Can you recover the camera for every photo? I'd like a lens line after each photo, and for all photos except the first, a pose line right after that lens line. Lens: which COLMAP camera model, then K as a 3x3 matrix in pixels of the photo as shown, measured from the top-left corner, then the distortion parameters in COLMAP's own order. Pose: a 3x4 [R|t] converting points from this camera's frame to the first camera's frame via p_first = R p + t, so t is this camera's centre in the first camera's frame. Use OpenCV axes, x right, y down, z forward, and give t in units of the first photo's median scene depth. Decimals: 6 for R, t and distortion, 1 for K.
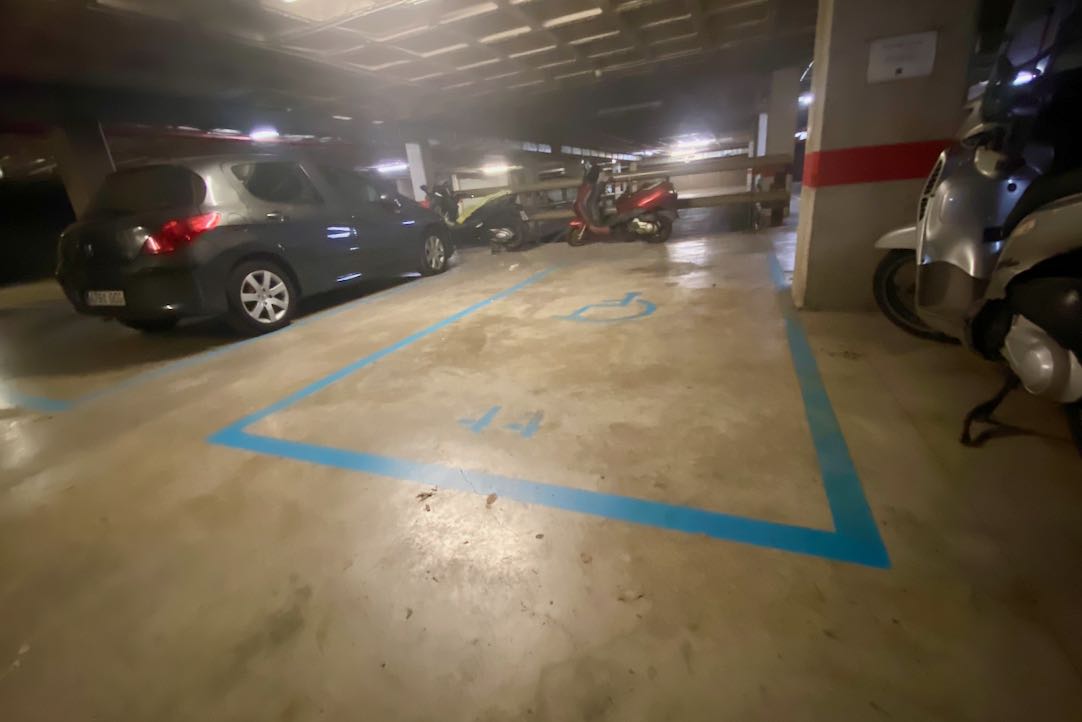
lens RADIAL K [[431.8, 0, 570.7], [0, 431.8, 331.3], [0, 0, 1]] dist [0.092495, -0.000114]
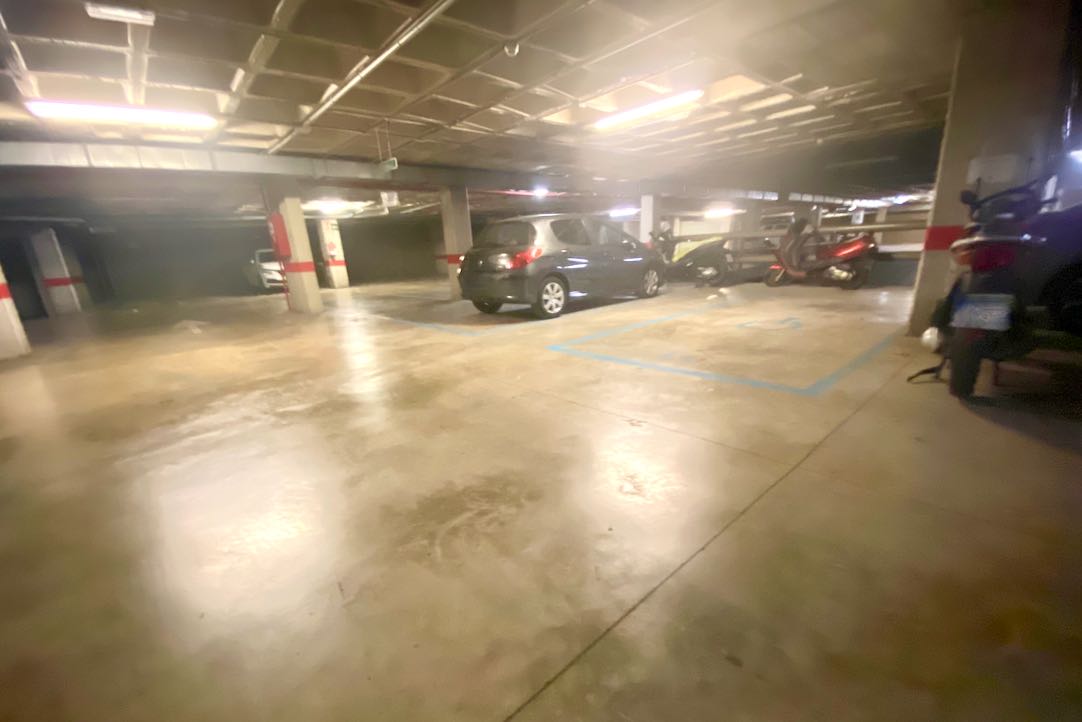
lens RADIAL K [[431.8, 0, 570.7], [0, 431.8, 331.3], [0, 0, 1]] dist [0.092495, -0.000114]
pose [[0.887660, 0.141923, -0.438084, 0.068471], [-0.179151, 0.982810, -0.044608, 0.066925], [0.424222, 0.118080, 0.897827, -0.258389]]
